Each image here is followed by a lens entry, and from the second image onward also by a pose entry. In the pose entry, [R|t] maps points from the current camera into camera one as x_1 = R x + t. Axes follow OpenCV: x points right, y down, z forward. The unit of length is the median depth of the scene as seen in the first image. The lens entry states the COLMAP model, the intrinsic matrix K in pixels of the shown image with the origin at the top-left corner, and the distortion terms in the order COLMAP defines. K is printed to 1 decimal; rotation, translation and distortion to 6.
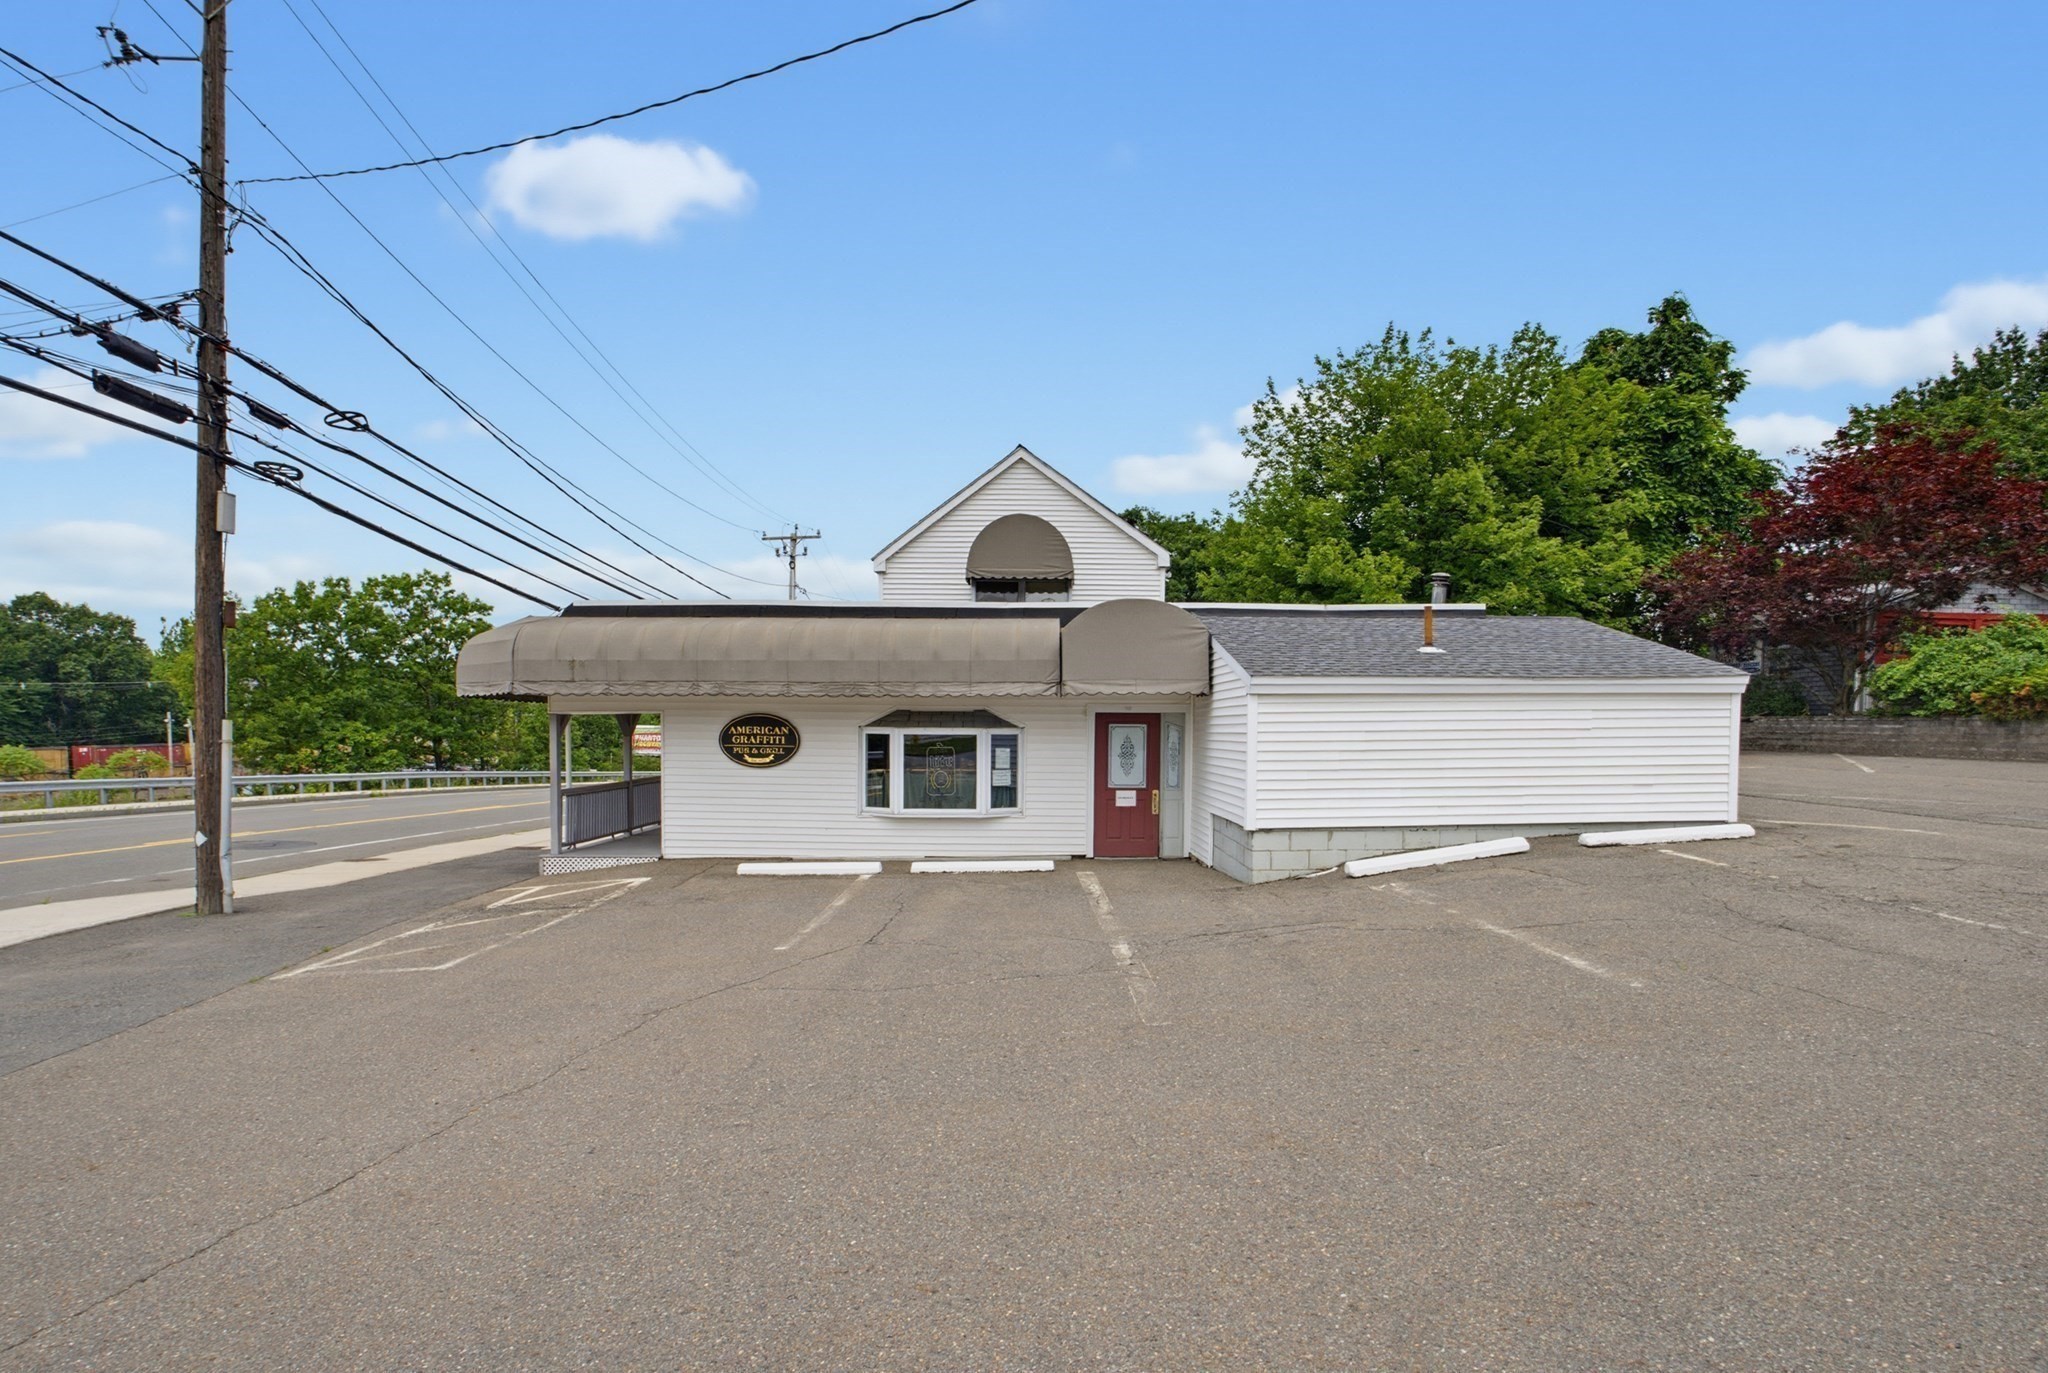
lens RADIAL K [[1047.5, 0, 1022.7], [0, 1047.5, 748.0], [0, 0, 1]] dist [-0.028557, -0.000925]
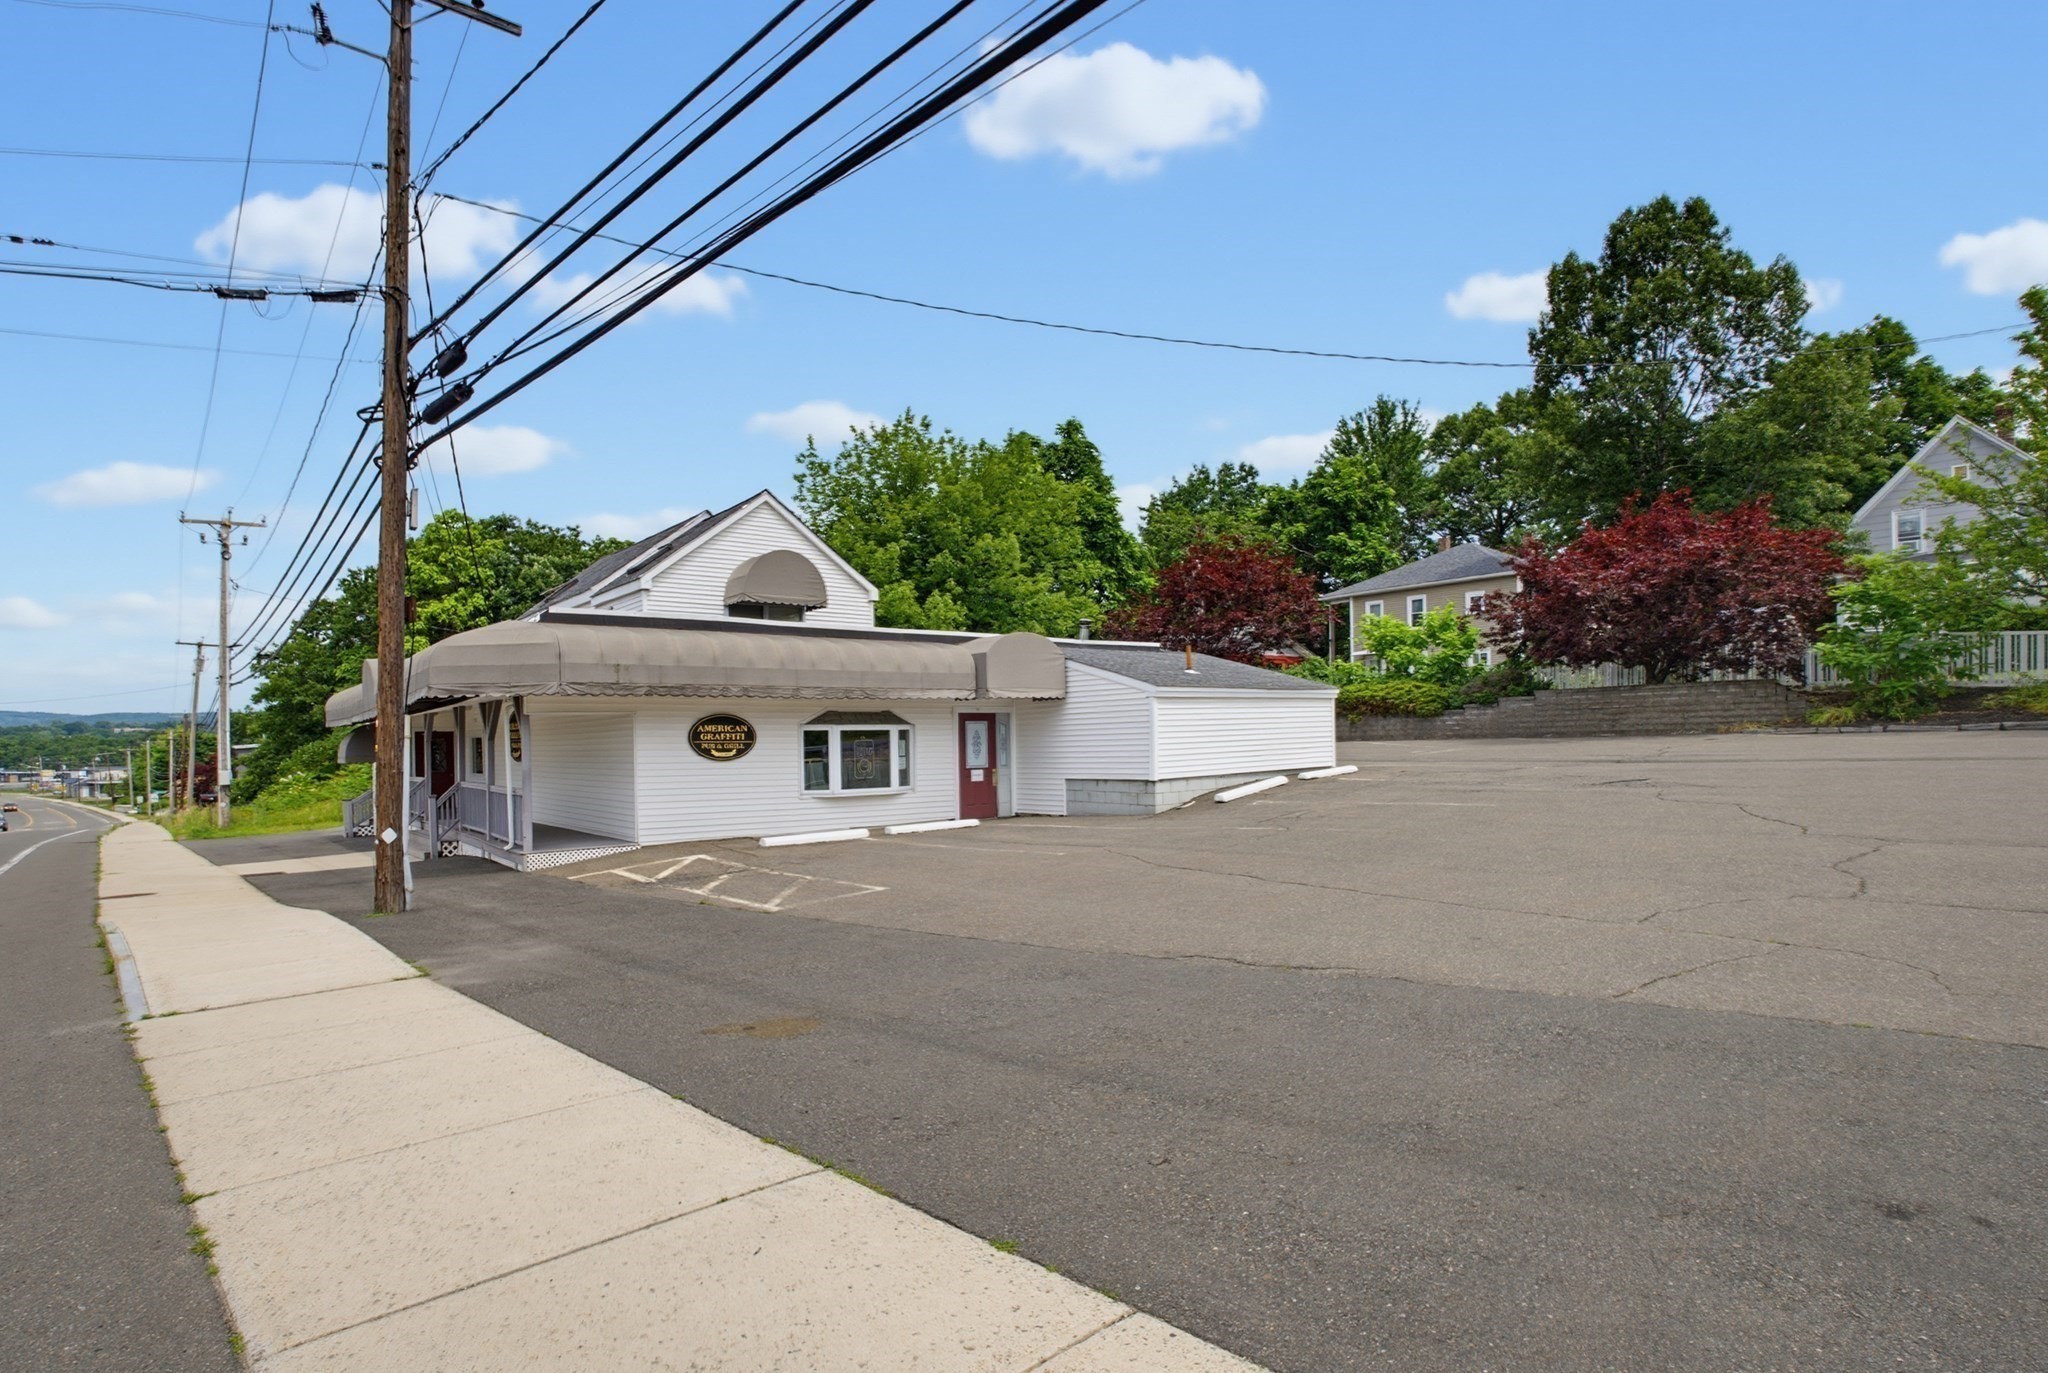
lens RADIAL K [[1024.3, 0, 1021.6], [0, 1024.3, 713.3], [0, 0, 1]] dist [-0.002293, -0.000473]
pose [[0.804679, -0.002567, 0.593705, -0.657870], [0.033206, 0.998620, -0.040687, 0.023589], [-0.592781, 0.052454, 0.803653, -0.116545]]
